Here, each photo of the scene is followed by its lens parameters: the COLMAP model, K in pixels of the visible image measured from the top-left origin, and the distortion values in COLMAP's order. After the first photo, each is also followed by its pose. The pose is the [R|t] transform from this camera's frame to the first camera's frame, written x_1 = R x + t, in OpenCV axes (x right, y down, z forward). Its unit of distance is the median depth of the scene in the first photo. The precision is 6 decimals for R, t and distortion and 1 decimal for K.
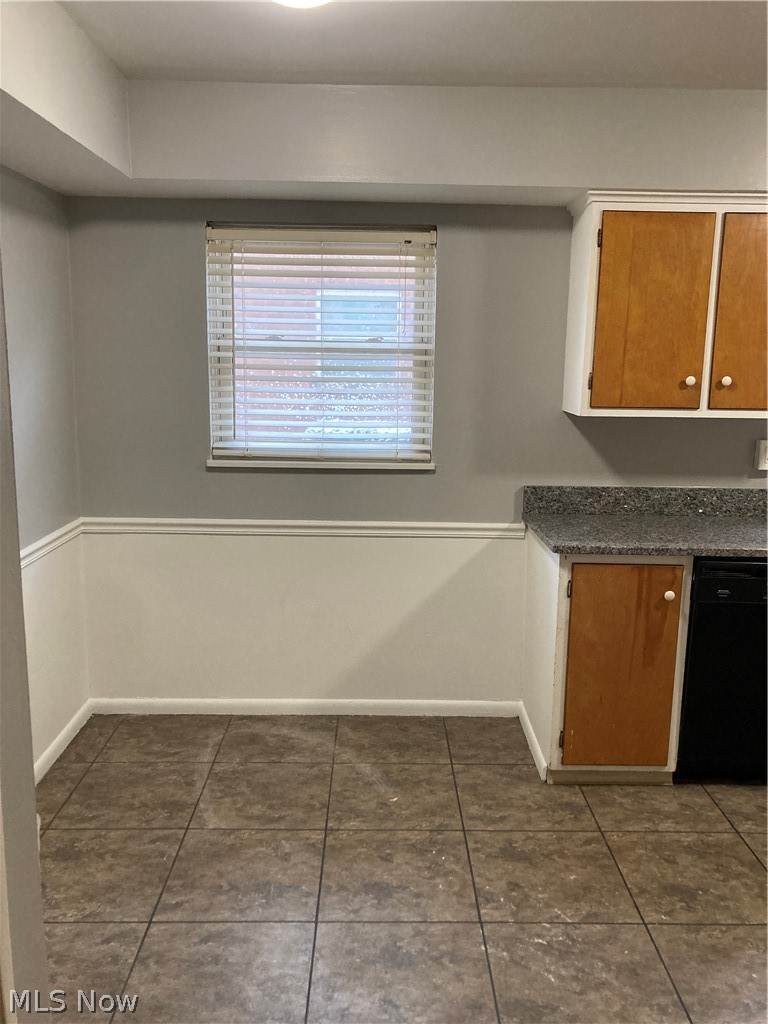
lens RADIAL K [[823.9, 0, 384.0], [0, 823.9, 512.0], [0, 0, 1]] dist [-0.002973, -0.002585]
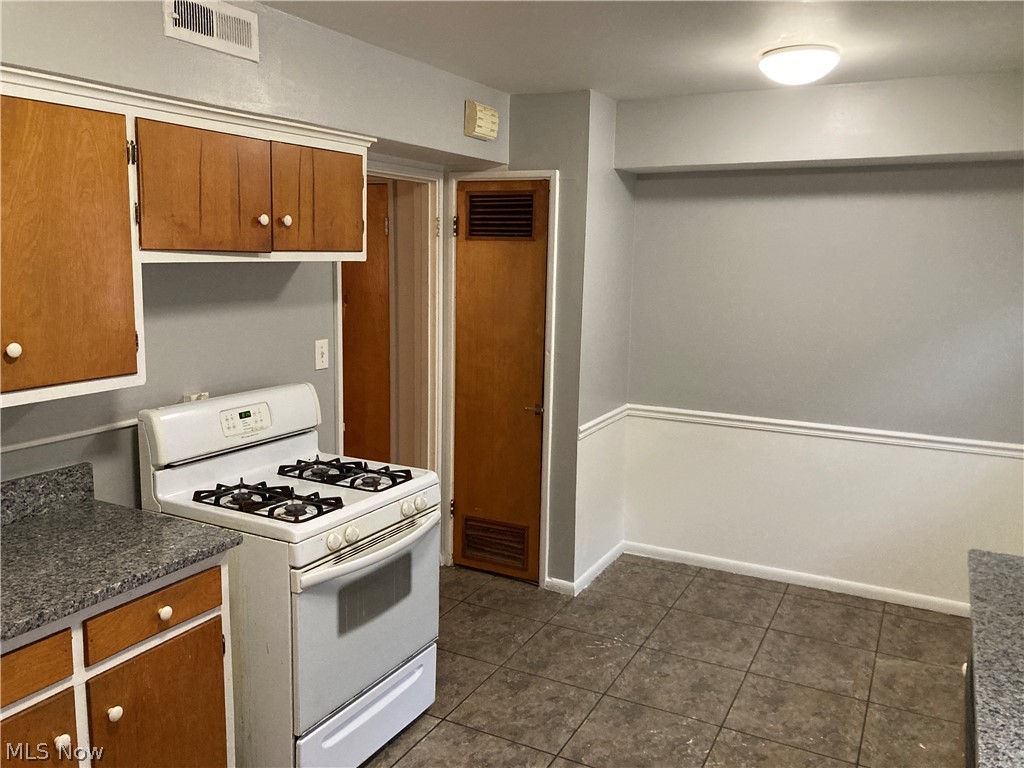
lens RADIAL K [[840.5, 0, 495.3], [0, 840.5, 389.4], [0, 0, 1]] dist [0.062380, -0.083127]
pose [[-0.480109, 0.126319, -0.868066, 1.041280], [-0.179437, 0.954511, 0.238140, -0.202276], [0.858661, 0.270096, -0.435603, 0.845463]]
